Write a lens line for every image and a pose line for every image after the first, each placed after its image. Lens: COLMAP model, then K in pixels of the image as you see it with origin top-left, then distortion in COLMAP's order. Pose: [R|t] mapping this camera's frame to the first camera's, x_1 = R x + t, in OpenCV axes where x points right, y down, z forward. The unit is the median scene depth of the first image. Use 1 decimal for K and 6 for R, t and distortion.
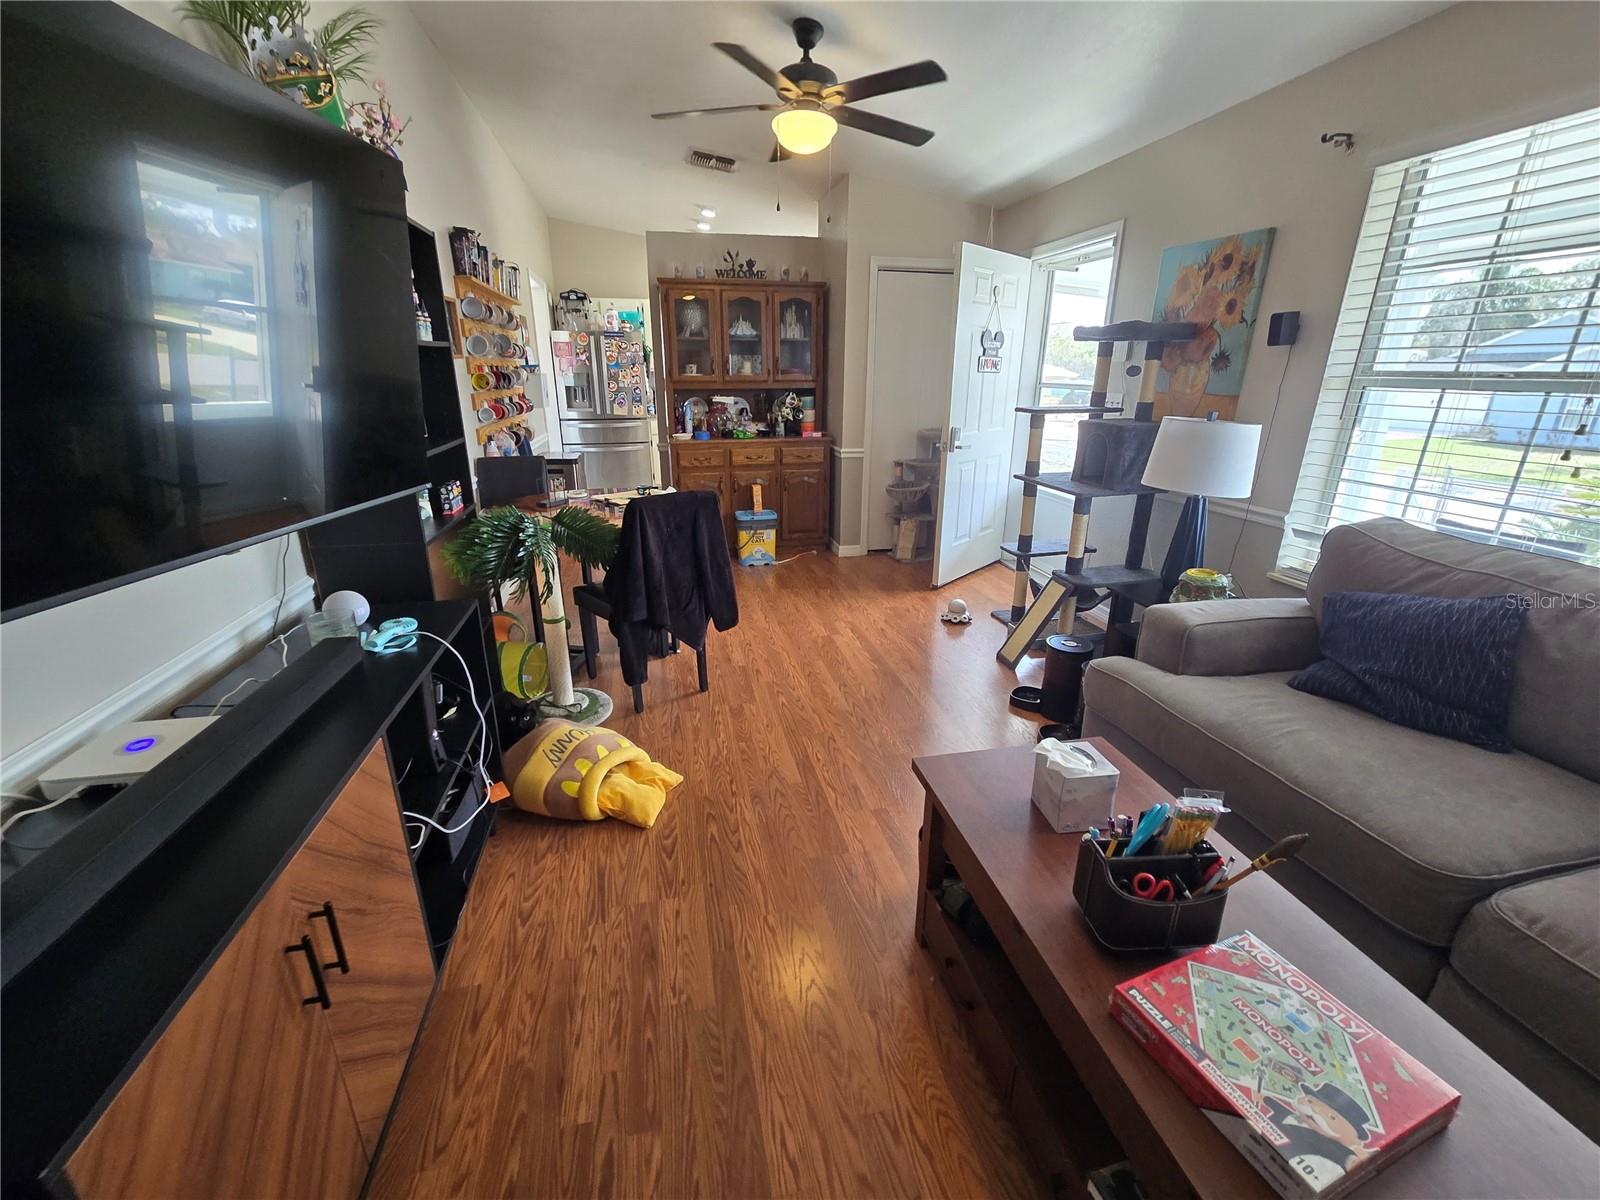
lens RADIAL K [[660.1, 0, 798.6], [0, 660.1, 599.2], [0, 0, 1]] dist [-0.002801, 0.001163]
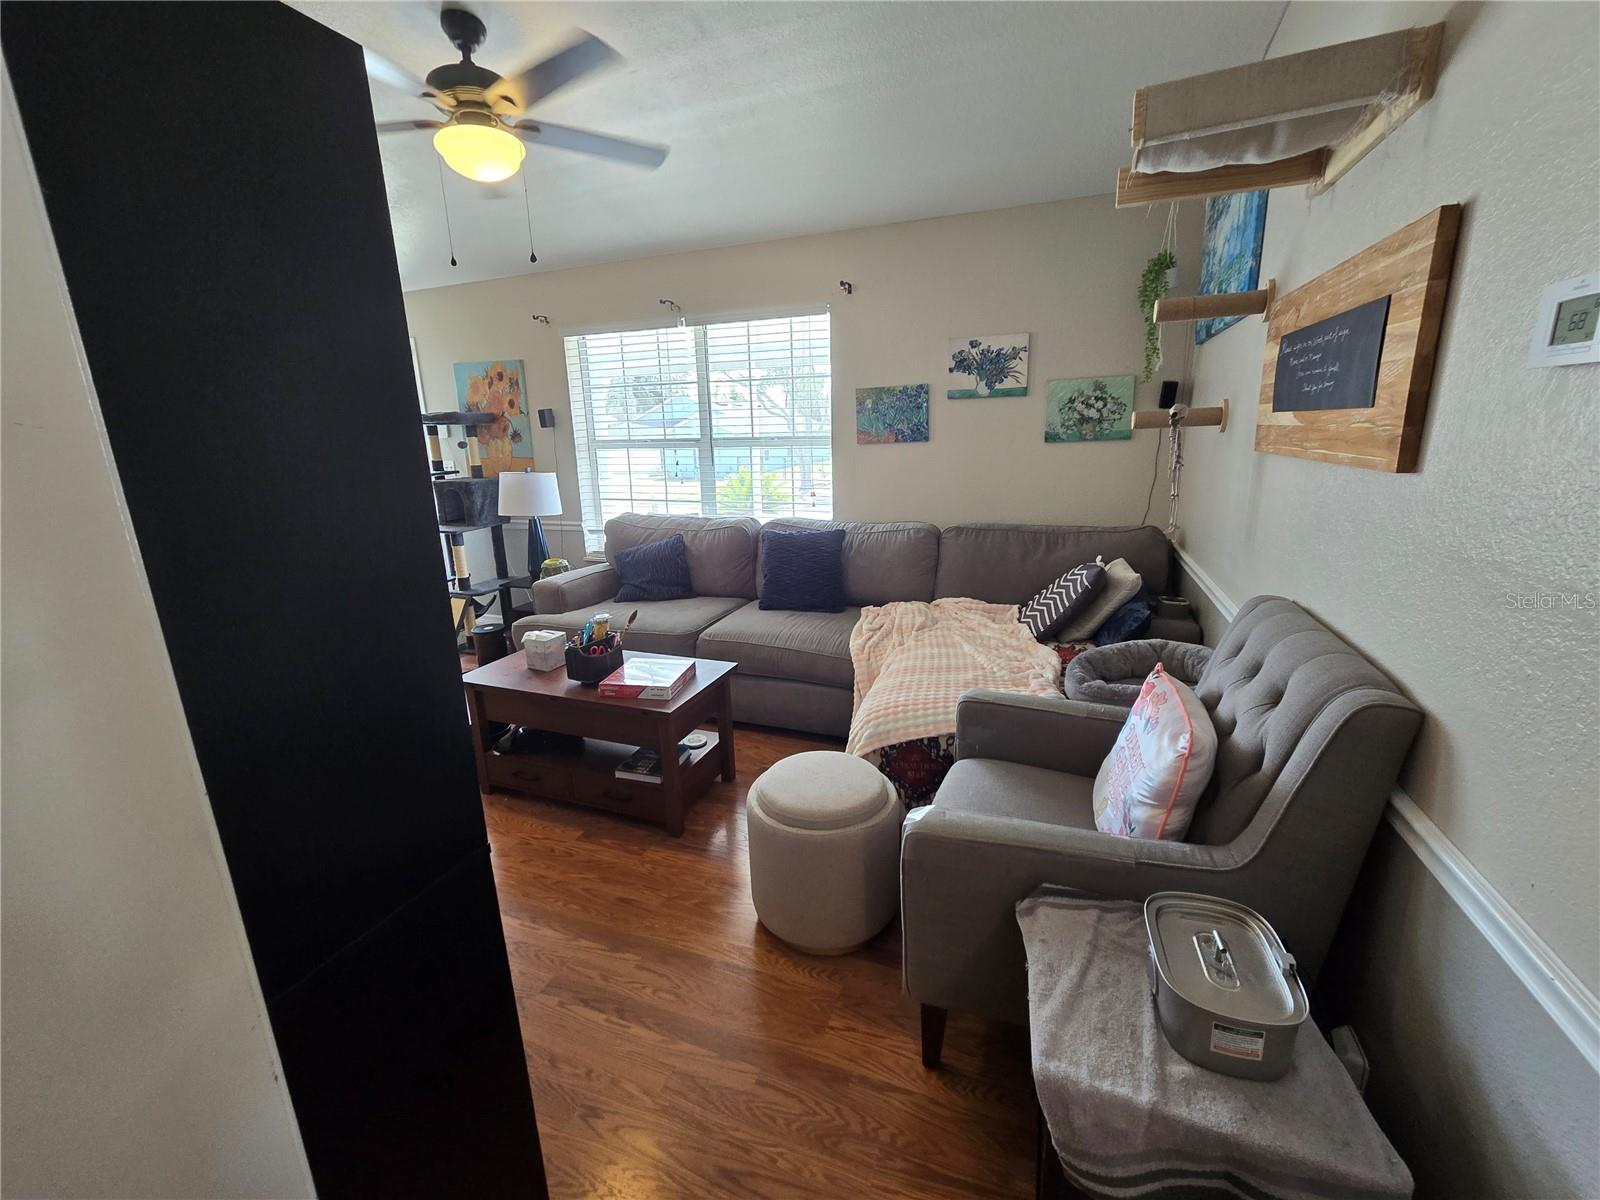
lens RADIAL K [[660.1, 0, 800.6], [0, 660.1, 593.0], [0, 0, 1]] dist [-0.002801, 0.001163]
pose [[0.545142, -0.217107, 0.809743, -0.297075], [0.301038, 0.952159, 0.052624, 0.099599], [-0.782429, 0.215076, 0.584420, -0.320444]]
